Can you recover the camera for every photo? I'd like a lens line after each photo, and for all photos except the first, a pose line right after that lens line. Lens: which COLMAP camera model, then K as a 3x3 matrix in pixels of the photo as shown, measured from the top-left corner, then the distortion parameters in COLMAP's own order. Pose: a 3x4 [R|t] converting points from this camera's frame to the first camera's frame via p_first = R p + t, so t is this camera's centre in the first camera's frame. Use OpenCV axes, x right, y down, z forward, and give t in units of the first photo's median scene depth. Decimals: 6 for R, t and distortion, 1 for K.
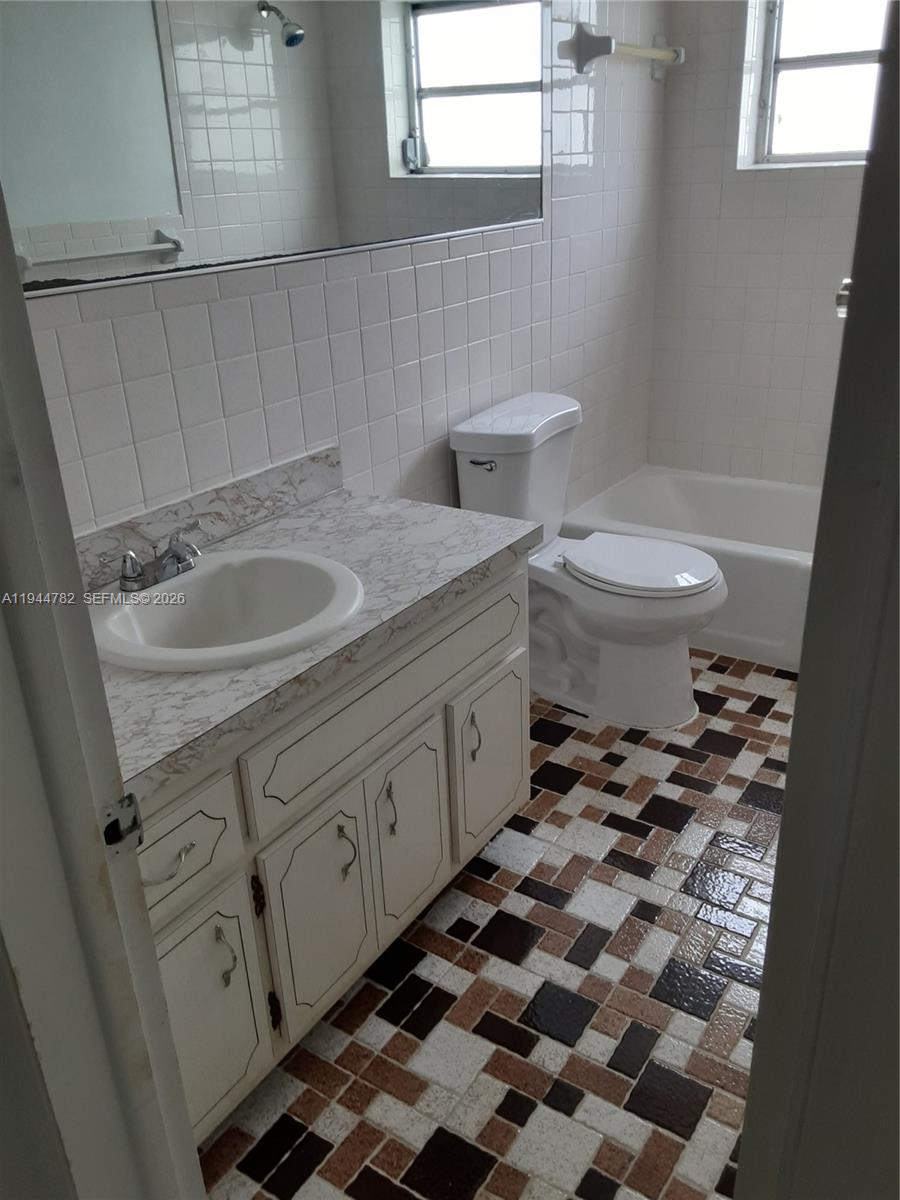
lens RADIAL K [[966.1, 0, 446.1], [0, 966.1, 603.2], [0, 0, 1]] dist [0.069835, -0.096086]
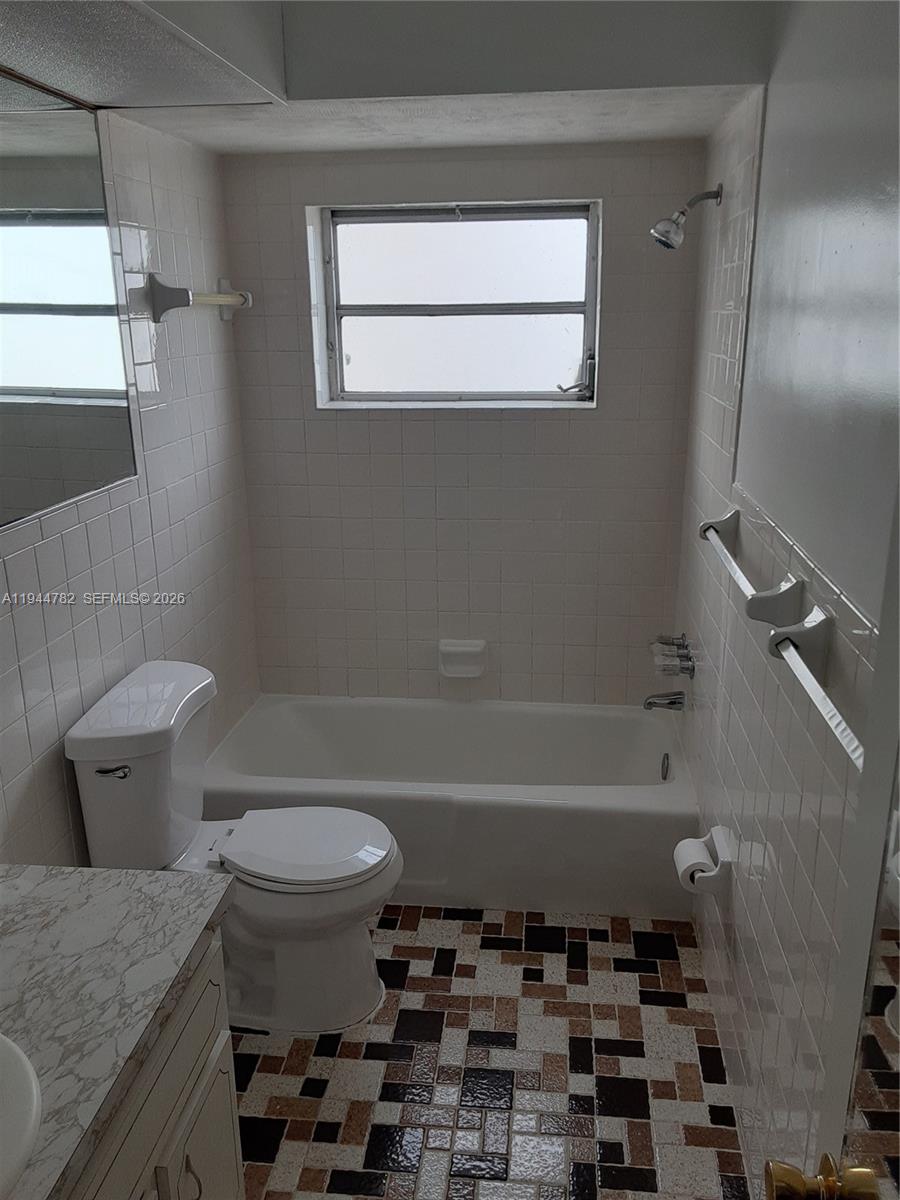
lens RADIAL K [[966.1, 0, 456.6], [0, 966.1, 595.8], [0, 0, 1]] dist [0.069835, -0.096086]
pose [[0.880939, -0.099523, 0.462647, -0.071549], [0.166830, 0.980183, -0.106812, -0.148720], [-0.442849, 0.171278, 0.880085, 0.106864]]
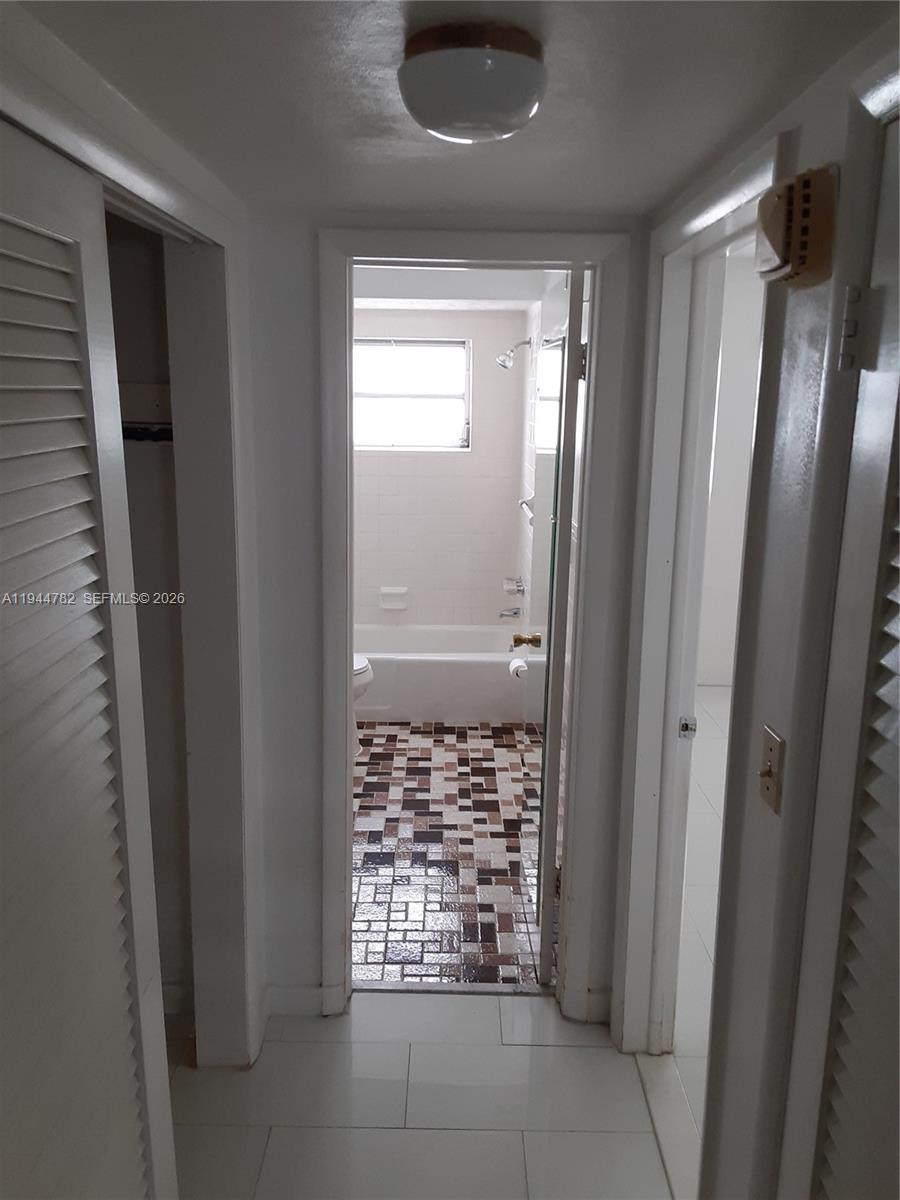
lens RADIAL K [[966.1, 0, 447.6], [0, 966.1, 596.8], [0, 0, 1]] dist [0.069835, -0.096086]
pose [[0.827935, -0.065746, 0.556957, -0.591901], [0.184542, 0.969738, -0.159854, 0.165805], [-0.529592, 0.235131, 0.815013, -0.588631]]
